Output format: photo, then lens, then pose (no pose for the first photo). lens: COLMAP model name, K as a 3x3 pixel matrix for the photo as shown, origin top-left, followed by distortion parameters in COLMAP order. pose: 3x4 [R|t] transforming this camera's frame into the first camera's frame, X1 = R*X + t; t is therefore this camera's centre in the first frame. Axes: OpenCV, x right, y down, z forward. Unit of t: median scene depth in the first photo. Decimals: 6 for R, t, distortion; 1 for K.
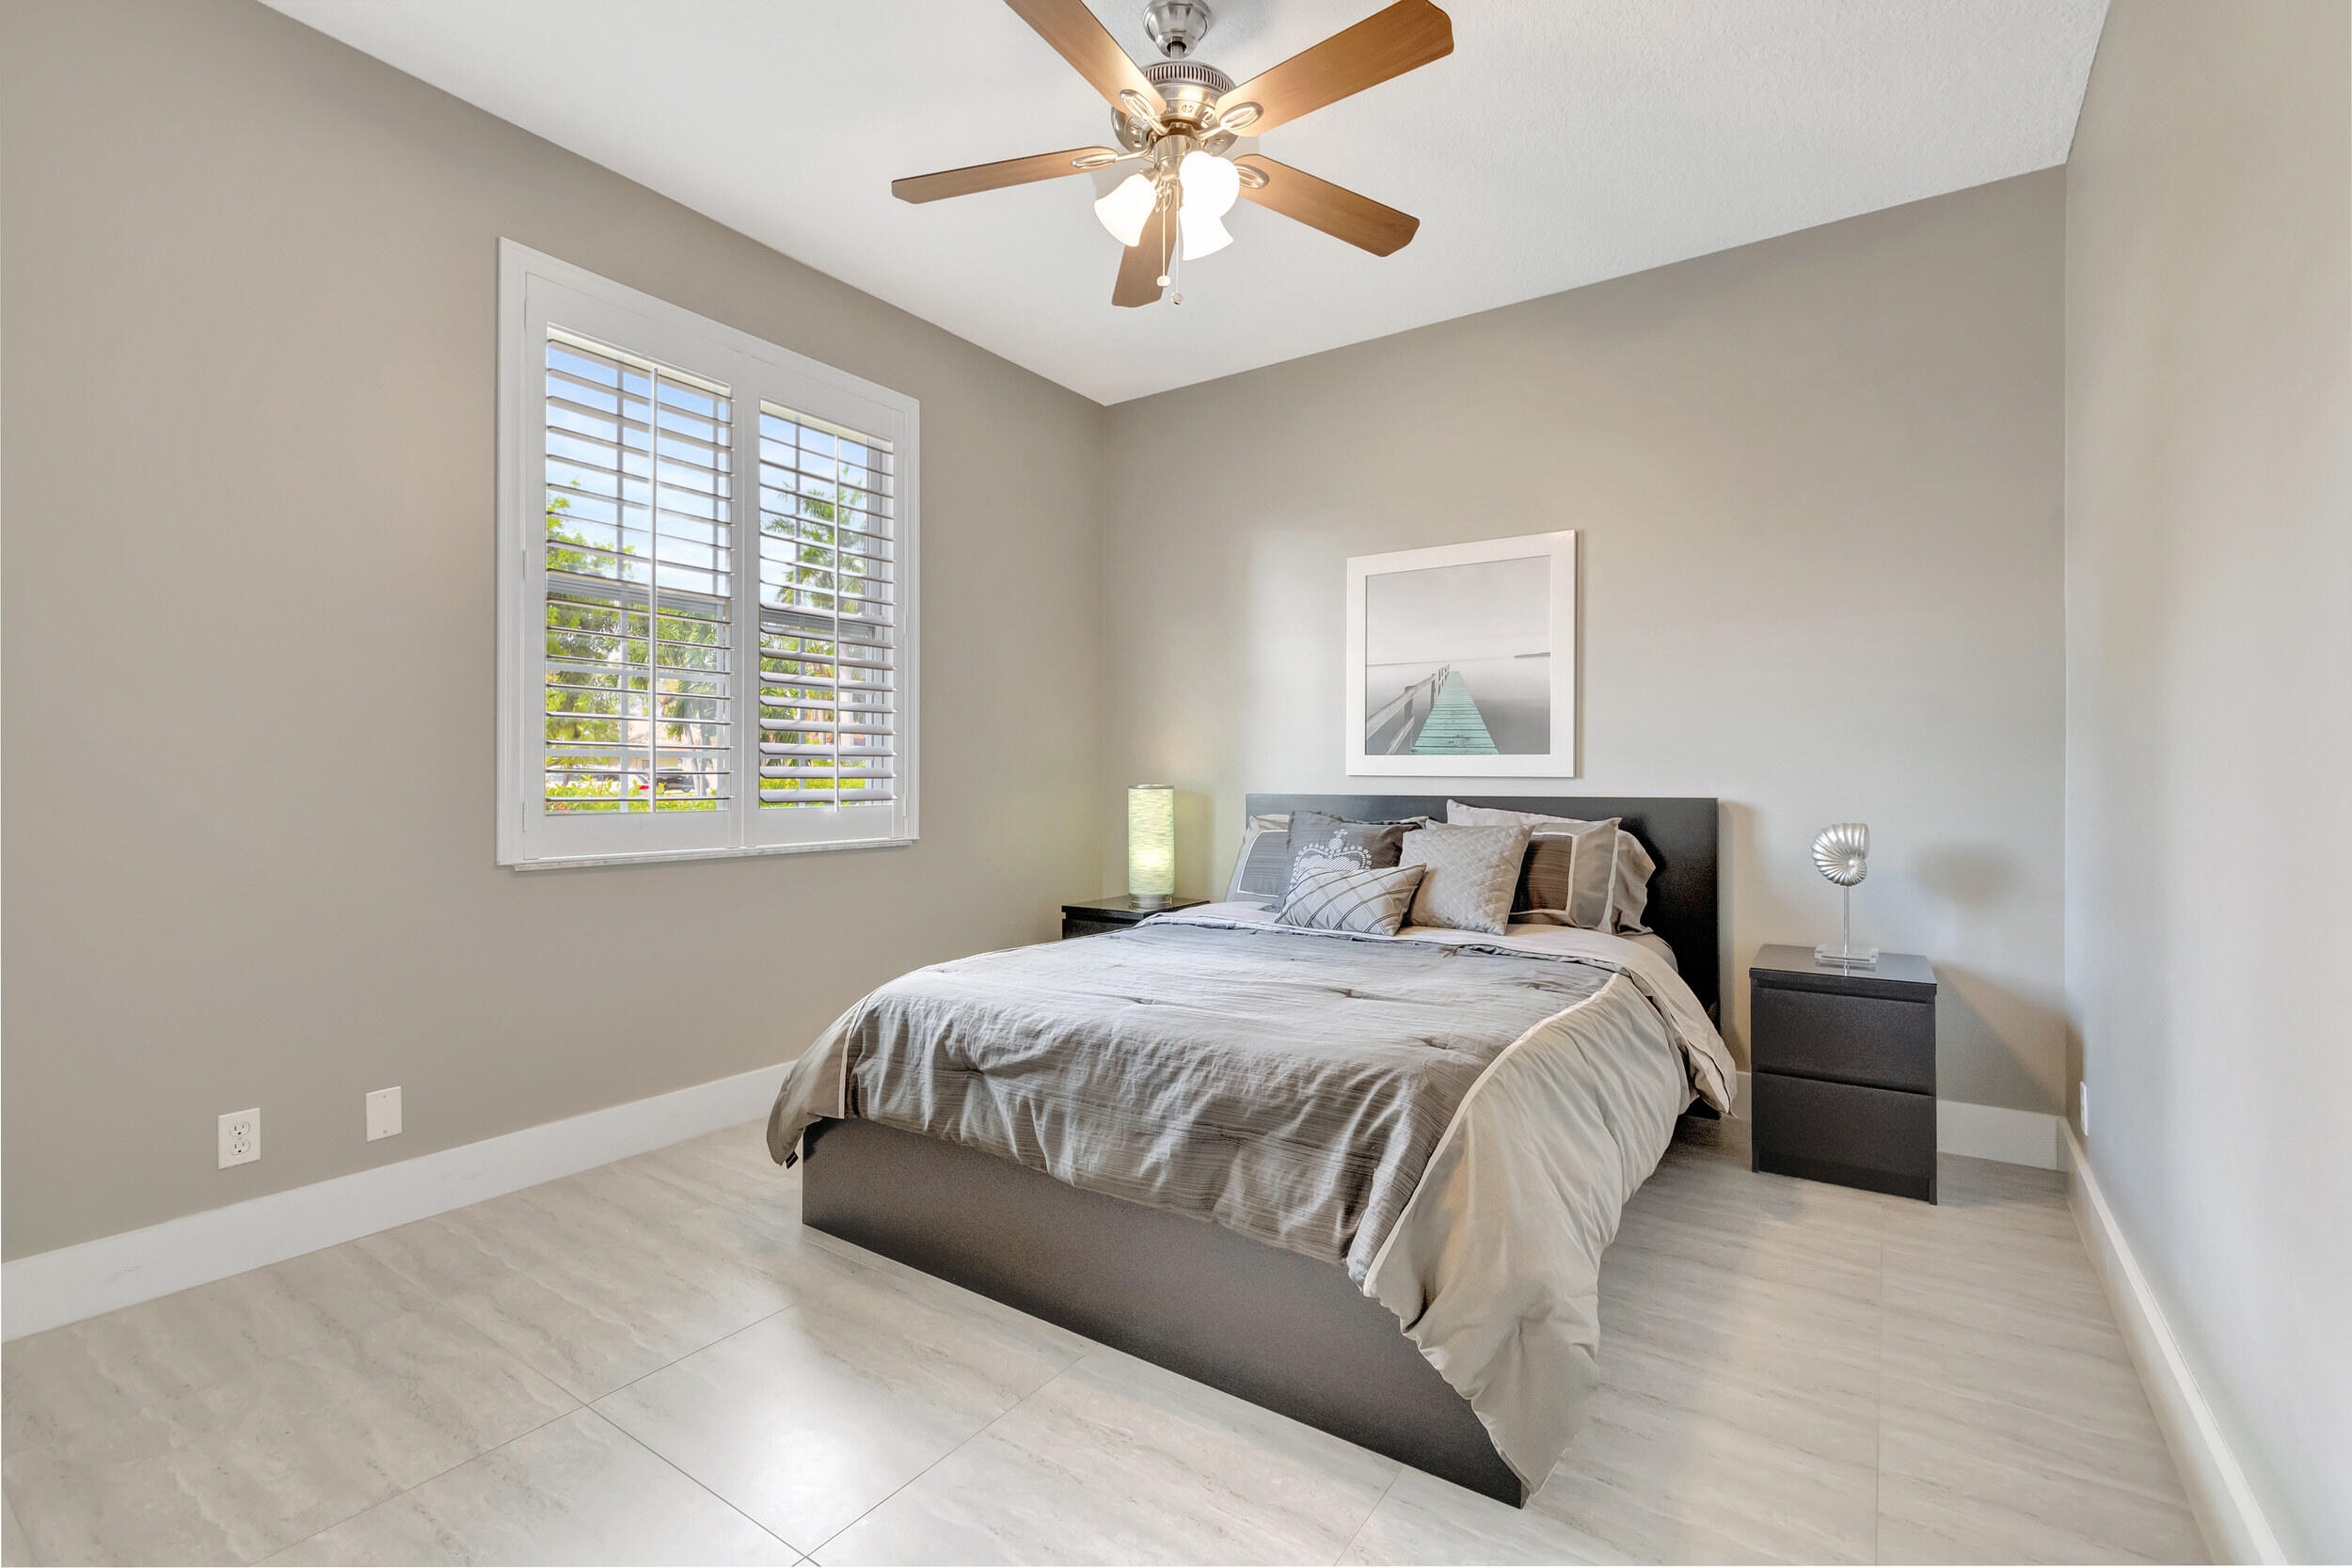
lens RADIAL K [[1018.9, 0, 1154.2], [0, 1018.9, 786.3], [0, 0, 1]] dist [0.001221, -0.000118]
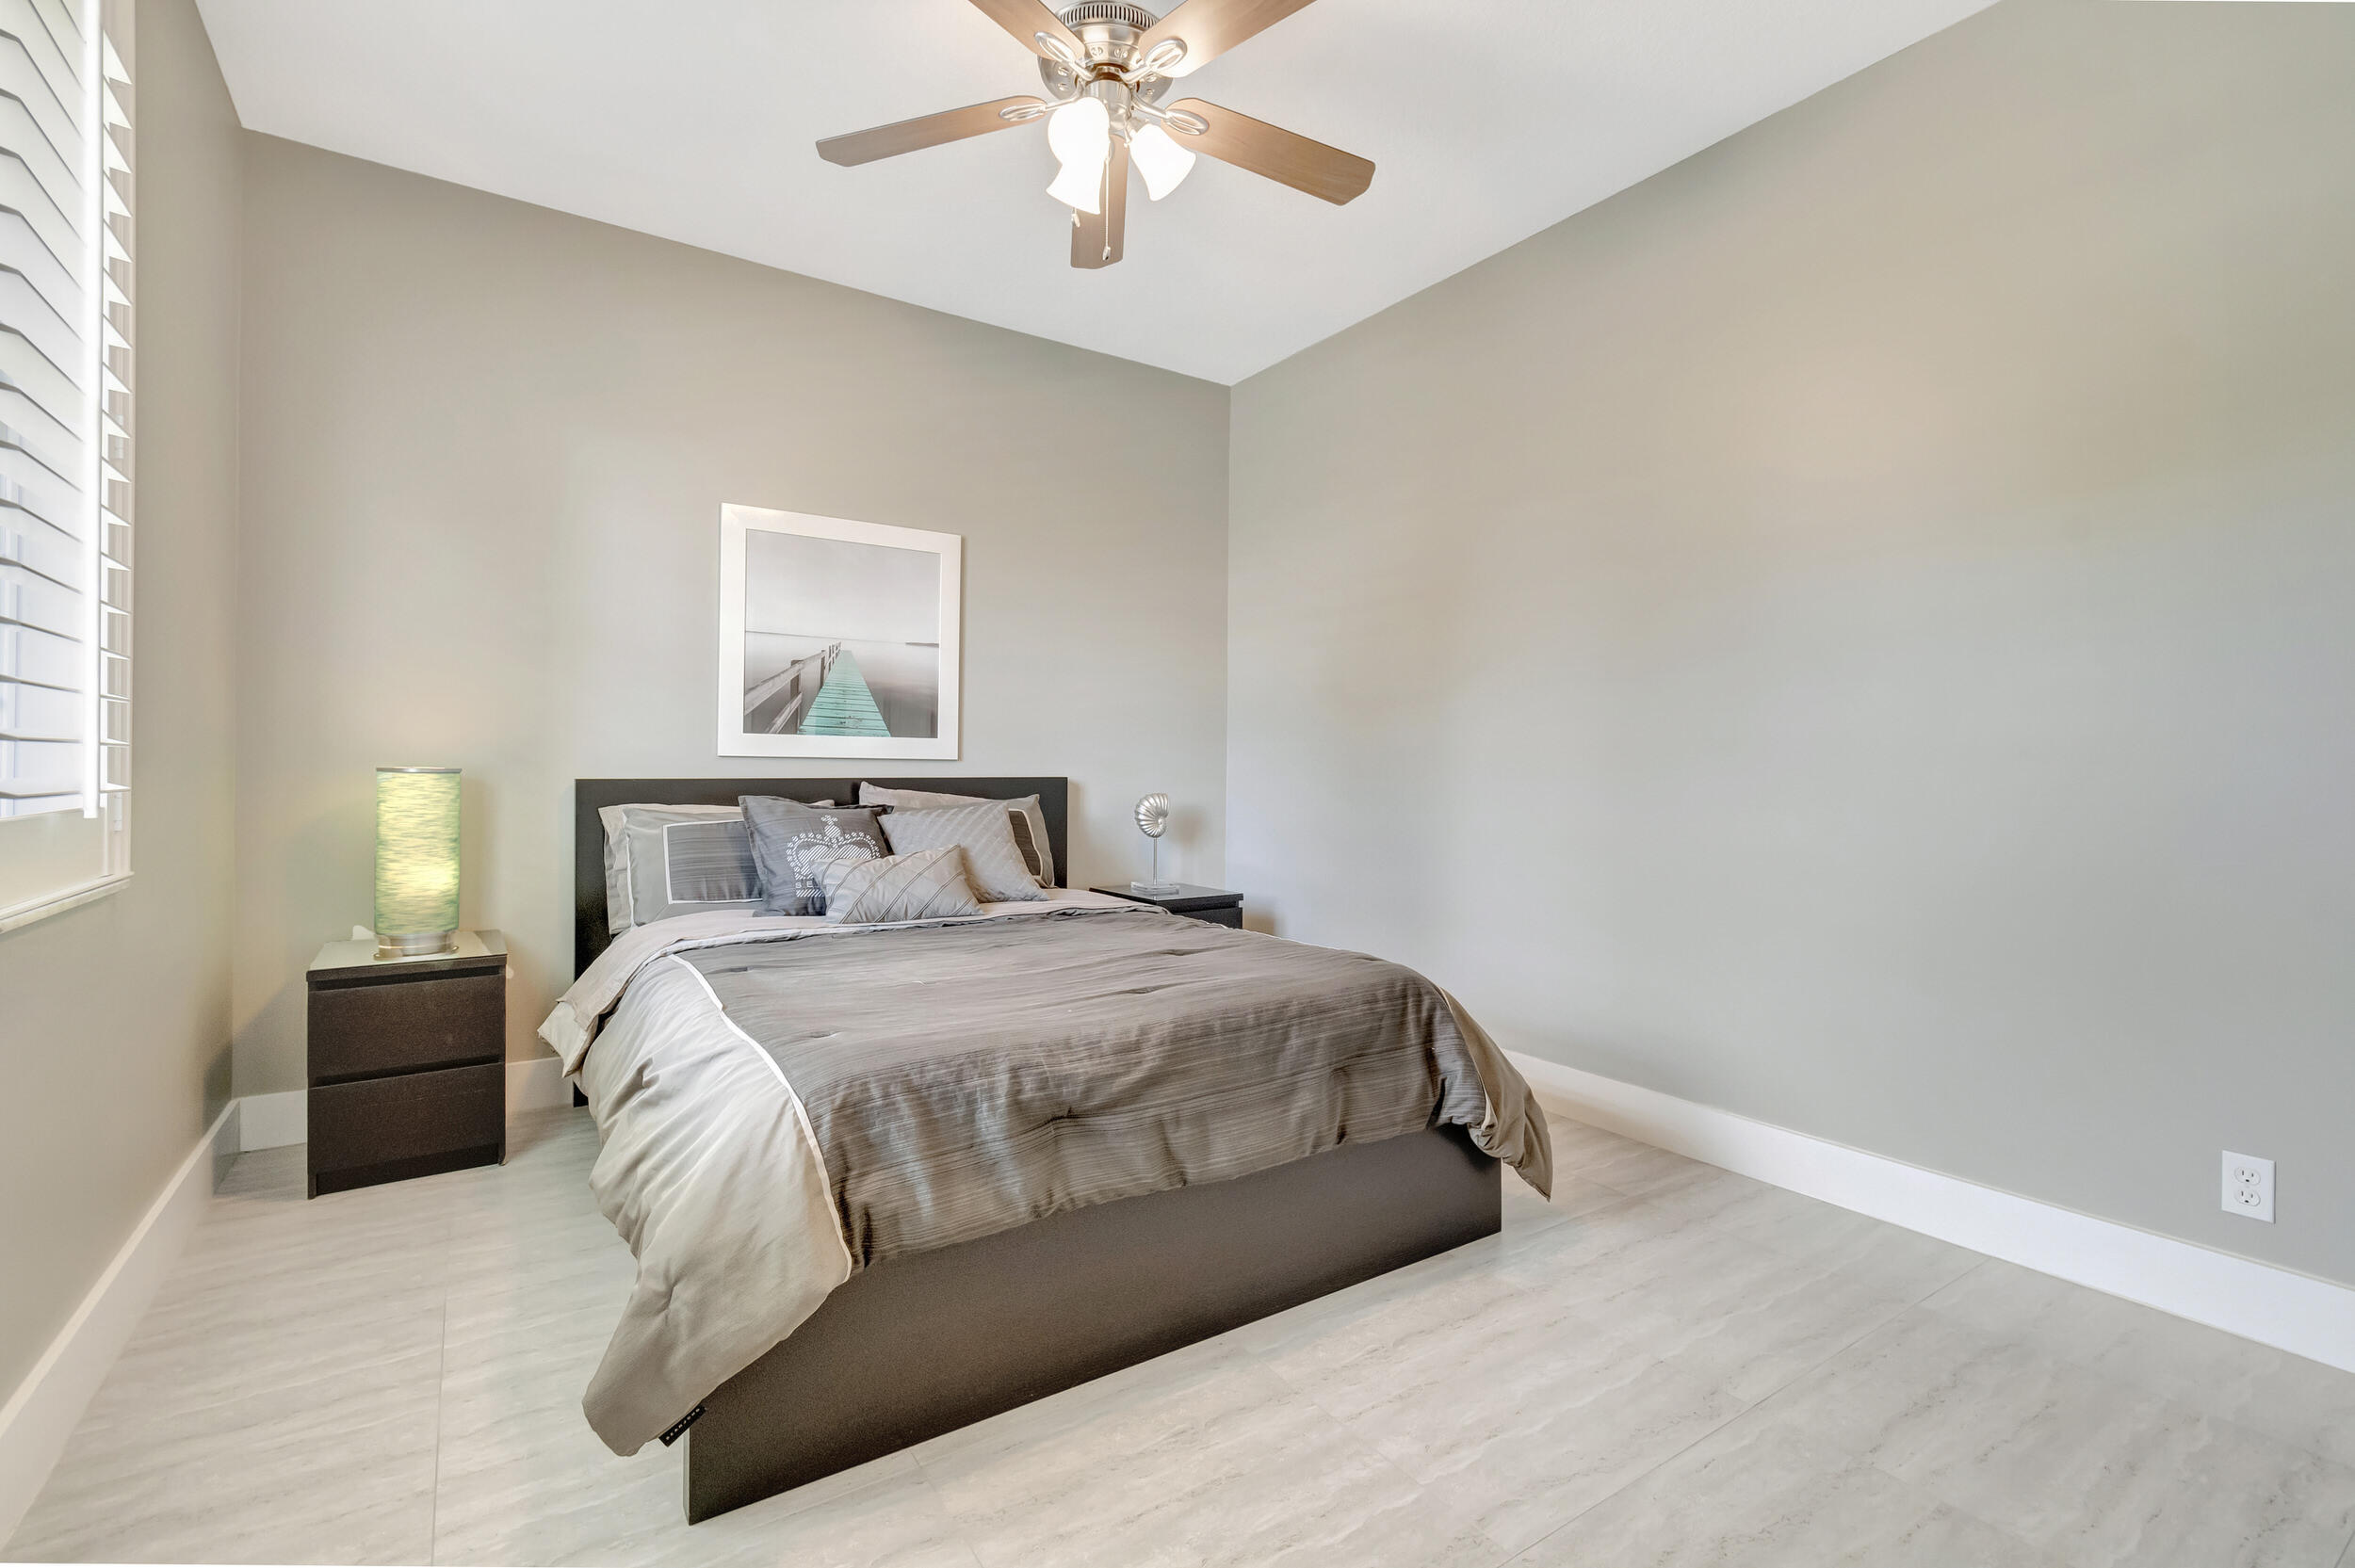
lens RADIAL K [[1051.6, 0, 1151.9], [0, 1051.6, 771.2], [0, 0, 1]] dist [-0.011267, 0.000332]
pose [[0.371442, -0.004599, 0.928445, -0.623555], [0.000464, 0.999989, 0.004768, -0.001951], [-0.928456, -0.001341, 0.371440, 0.415549]]
